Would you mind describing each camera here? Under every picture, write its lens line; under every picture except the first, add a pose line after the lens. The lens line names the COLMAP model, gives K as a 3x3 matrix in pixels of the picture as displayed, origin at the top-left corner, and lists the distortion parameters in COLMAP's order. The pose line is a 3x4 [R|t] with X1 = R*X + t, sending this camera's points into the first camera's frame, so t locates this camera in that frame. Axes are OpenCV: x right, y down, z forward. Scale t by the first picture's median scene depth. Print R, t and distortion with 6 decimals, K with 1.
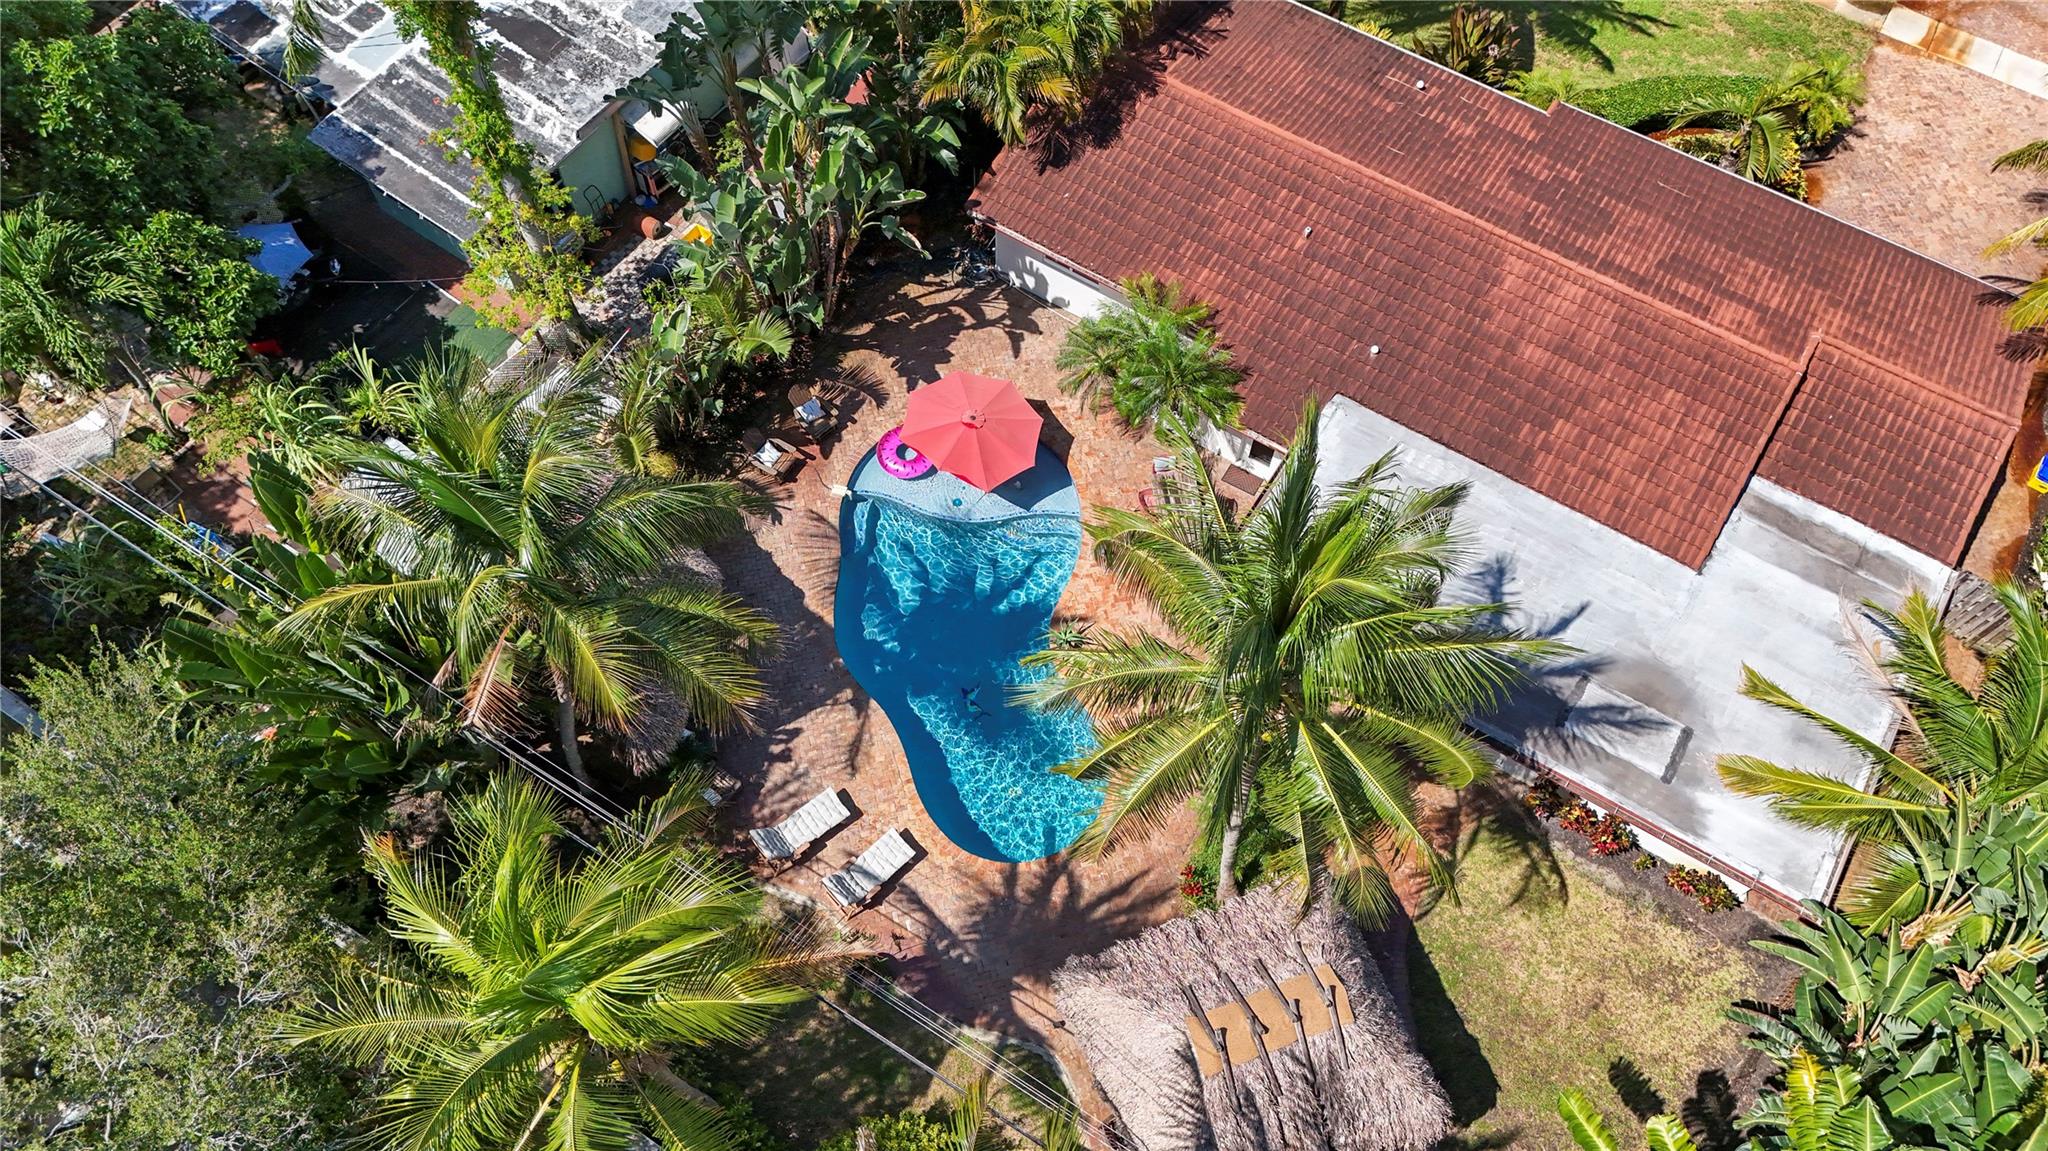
lens RADIAL K [[1422.0, 0, 1024.0], [0, 1422.0, 575.5], [0, 0, 1]] dist [0.002841, -0.001858]
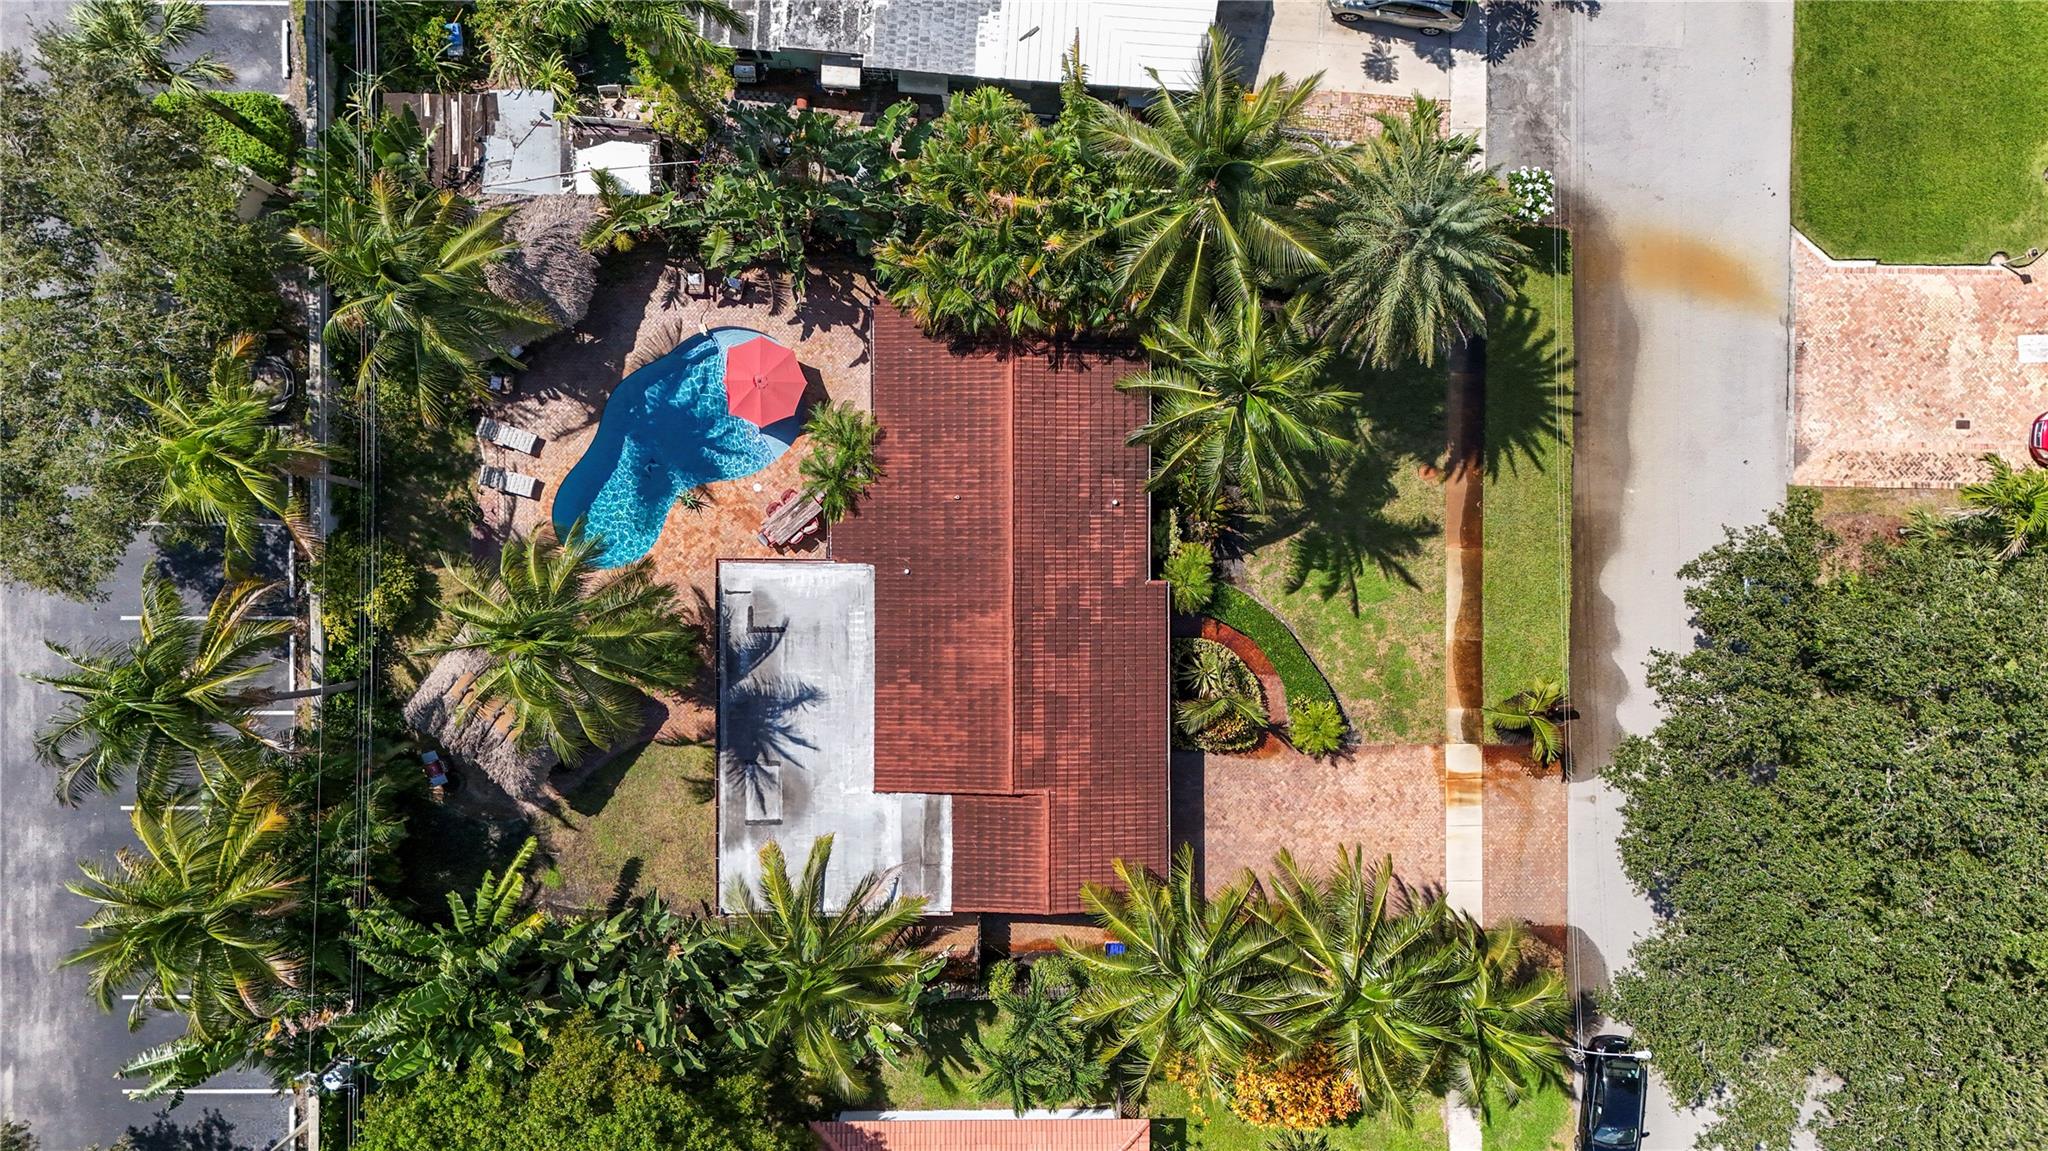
lens RADIAL K [[1422.0, 0, 1024.0], [0, 1422.0, 575.5], [0, 0, 1]] dist [0.002841, -0.001858]
pose [[0.534536, 0.844571, 0.031181, 0.264660], [-0.786738, 0.483778, 0.383409, -0.869479], [0.308732, -0.229477, 0.923052, -0.467335]]
